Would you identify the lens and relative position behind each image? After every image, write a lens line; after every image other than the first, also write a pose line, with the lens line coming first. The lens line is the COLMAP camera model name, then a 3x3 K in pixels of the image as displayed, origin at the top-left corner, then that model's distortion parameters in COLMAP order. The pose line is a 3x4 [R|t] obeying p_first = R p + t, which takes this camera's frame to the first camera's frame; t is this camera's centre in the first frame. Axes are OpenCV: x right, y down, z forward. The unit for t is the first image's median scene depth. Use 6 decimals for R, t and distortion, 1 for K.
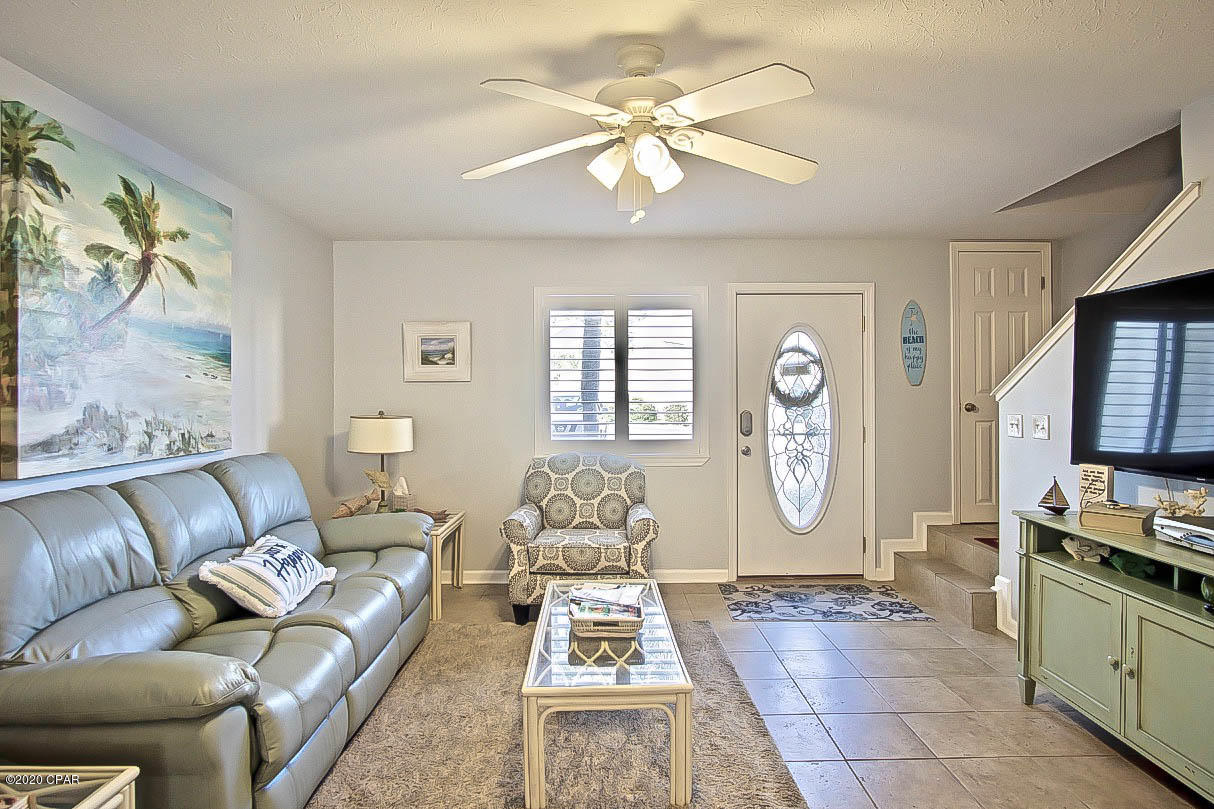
lens RADIAL K [[651.8, 0, 607.9], [0, 651.8, 396.7], [0, 0, 1]] dist [-0.036552, 0.009775]
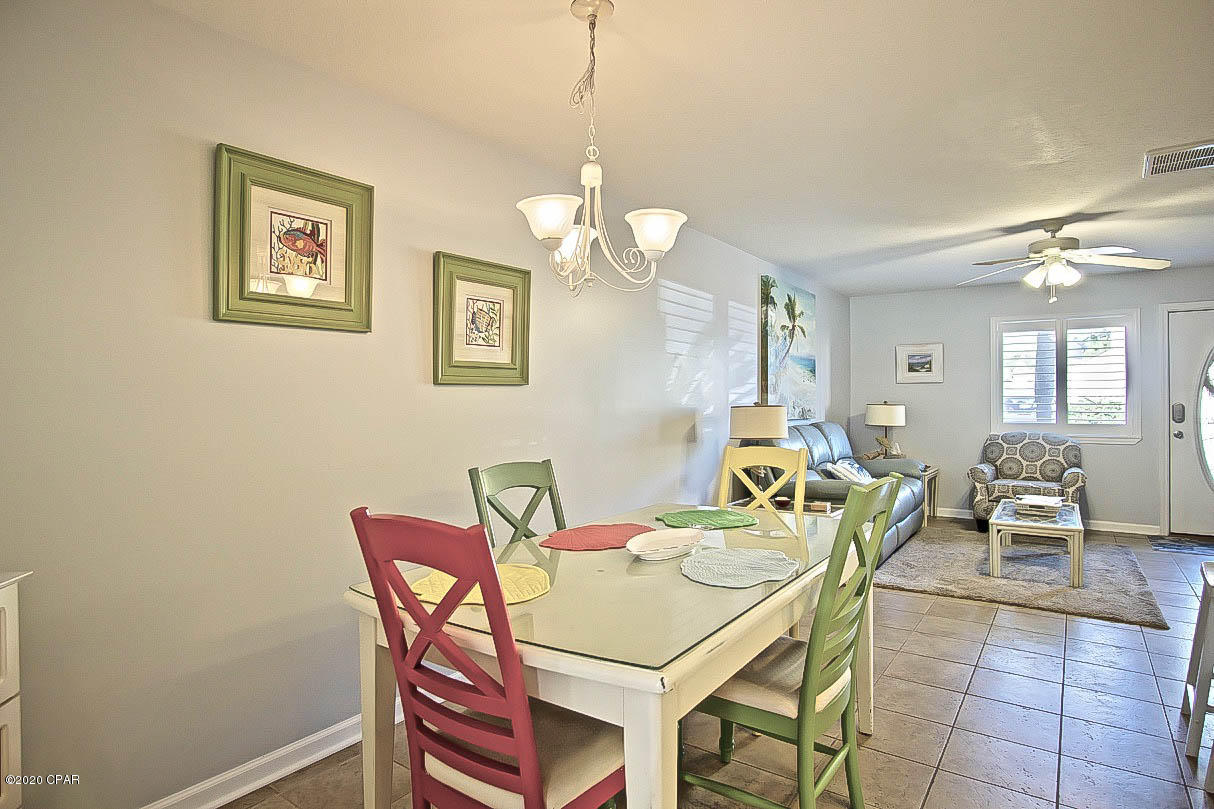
lens RADIAL K [[651.8, 0, 607.9], [0, 651.8, 396.7], [0, 0, 1]] dist [-0.036552, 0.009775]
pose [[0.804956, -0.000057, -0.593335, 0.058473], [-0.004095, 0.999976, -0.005651, 0.023231], [0.593321, 0.006979, 0.804936, -0.736666]]
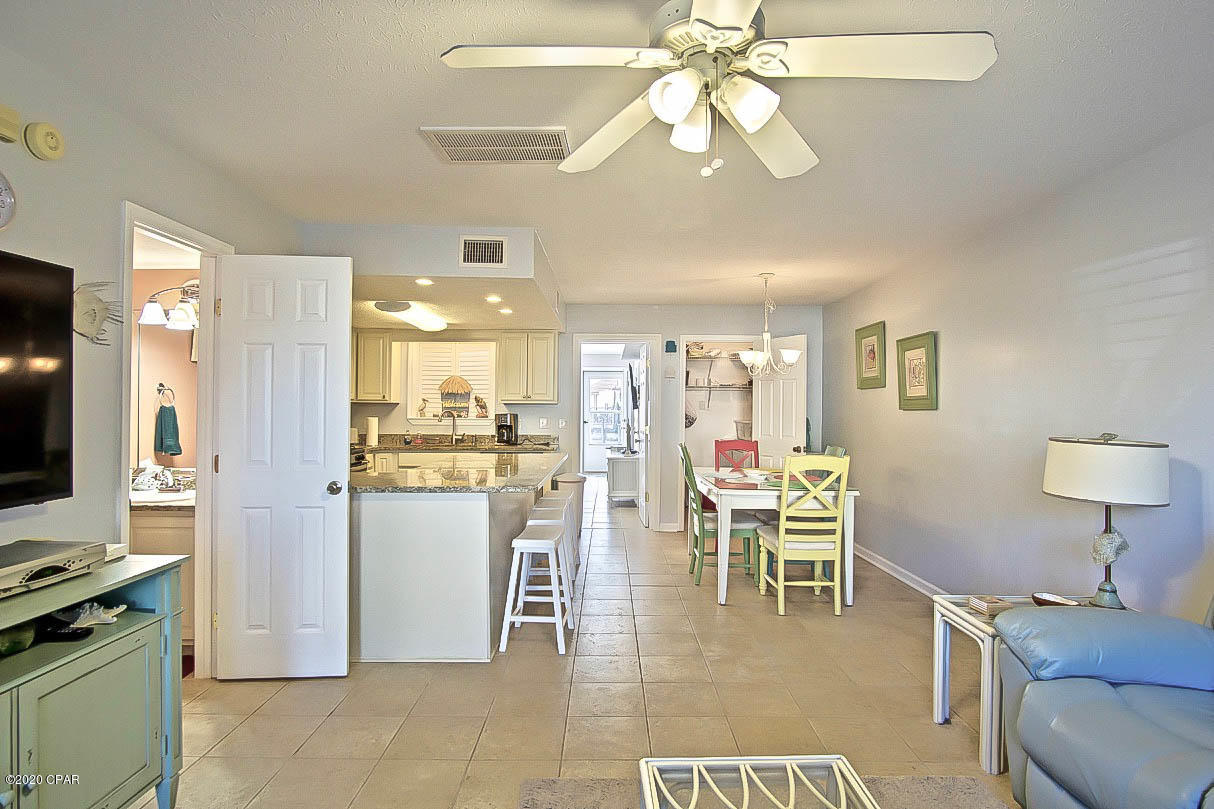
lens RADIAL K [[651.8, 0, 607.9], [0, 651.8, 396.7], [0, 0, 1]] dist [-0.036552, 0.009775]
pose [[-0.999979, -0.001234, 0.006306, 0.078992], [-0.001307, 0.999932, -0.011574, -0.001766], [-0.006291, -0.011582, -0.999913, 0.882511]]
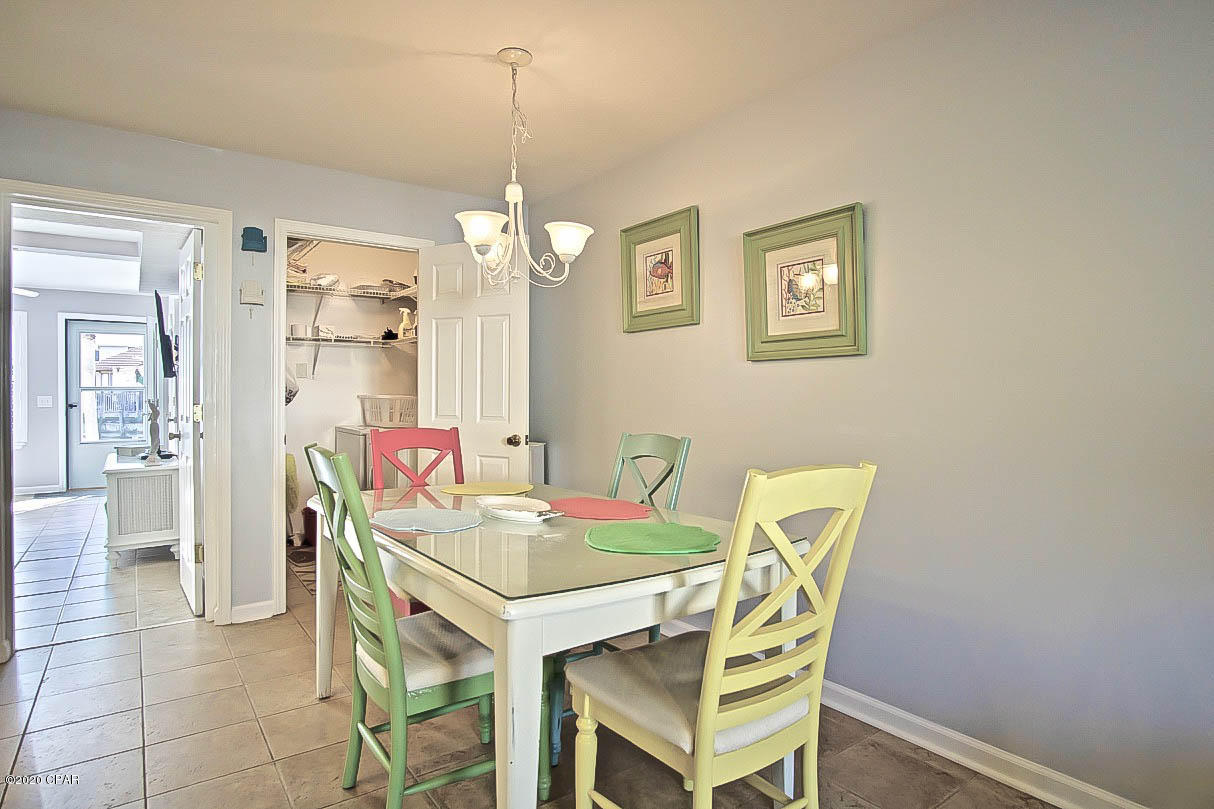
lens RADIAL K [[651.8, 0, 607.9], [0, 651.8, 396.7], [0, 0, 1]] dist [-0.036552, 0.009775]
pose [[-0.806758, 0.007418, -0.590836, 0.048187], [0.000125, 0.999923, 0.012385, 0.035248], [0.590883, 0.009918, -0.806697, 0.124507]]
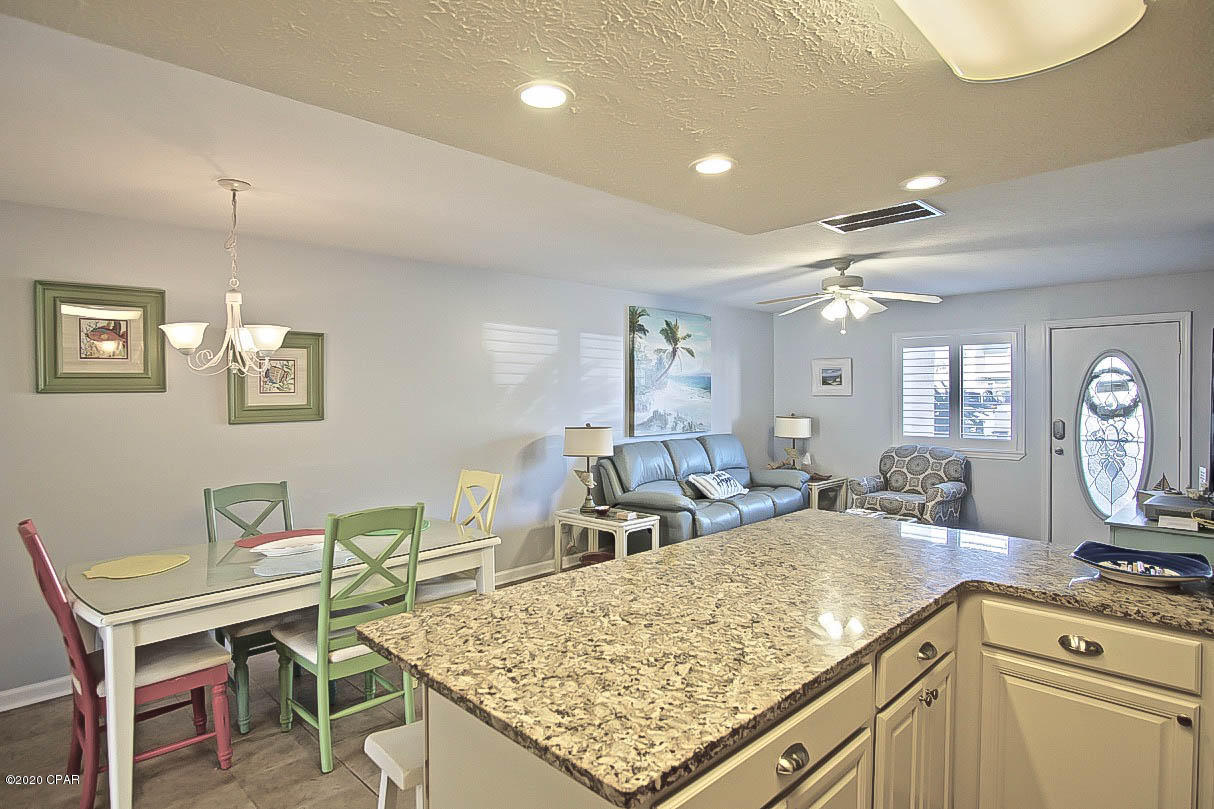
lens RADIAL K [[654.3, 0, 605.0], [0, 654.3, 398.6], [0, 0, 1]] dist [-0.036862, 0.010835]
pose [[0.703674, 0.008552, -0.710471, 0.533109], [-0.000747, 0.999936, 0.011297, -0.037467], [0.710522, -0.007419, 0.703636, -0.580054]]
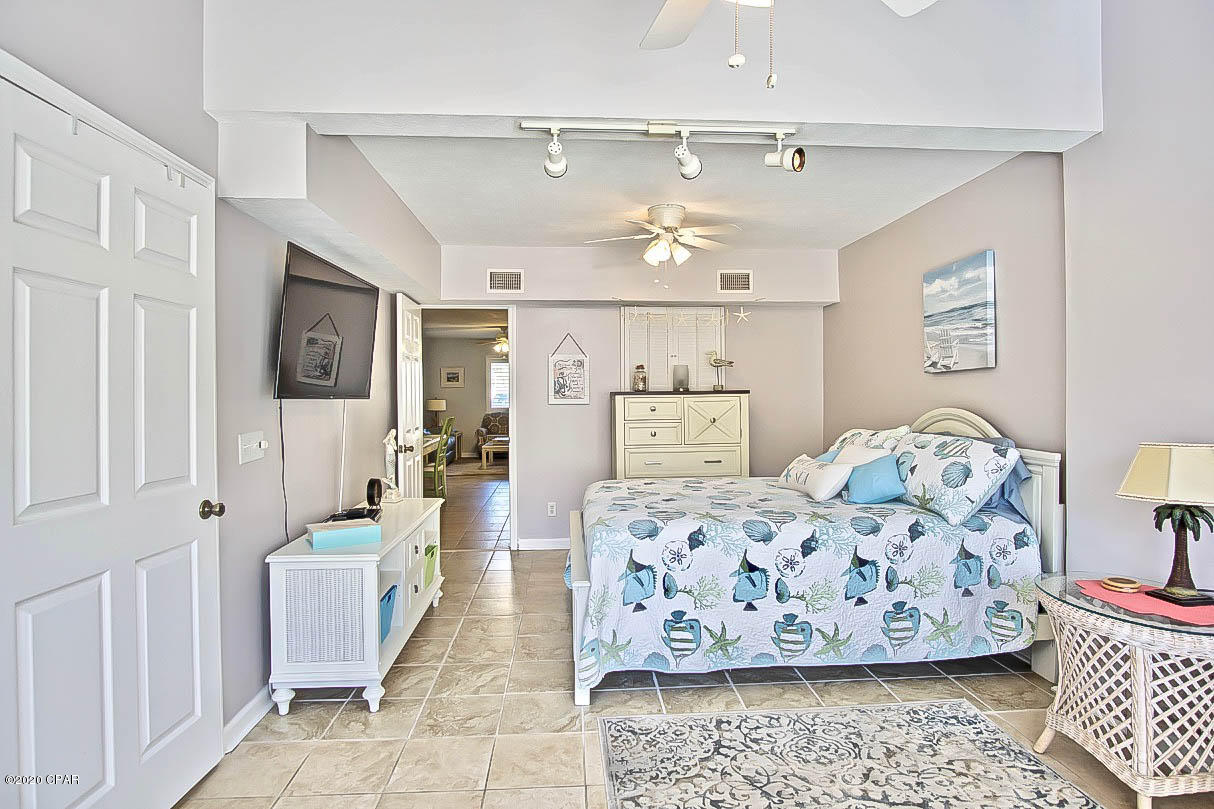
lens RADIAL K [[651.8, 0, 607.9], [0, 651.8, 396.7], [0, 0, 1]] dist [-0.036552, 0.009775]
pose [[0.998180, -0.002371, 0.060250, 0.280421], [0.002258, 0.999996, 0.001943, 0.014806], [-0.060255, -0.001803, 0.998181, -2.129360]]
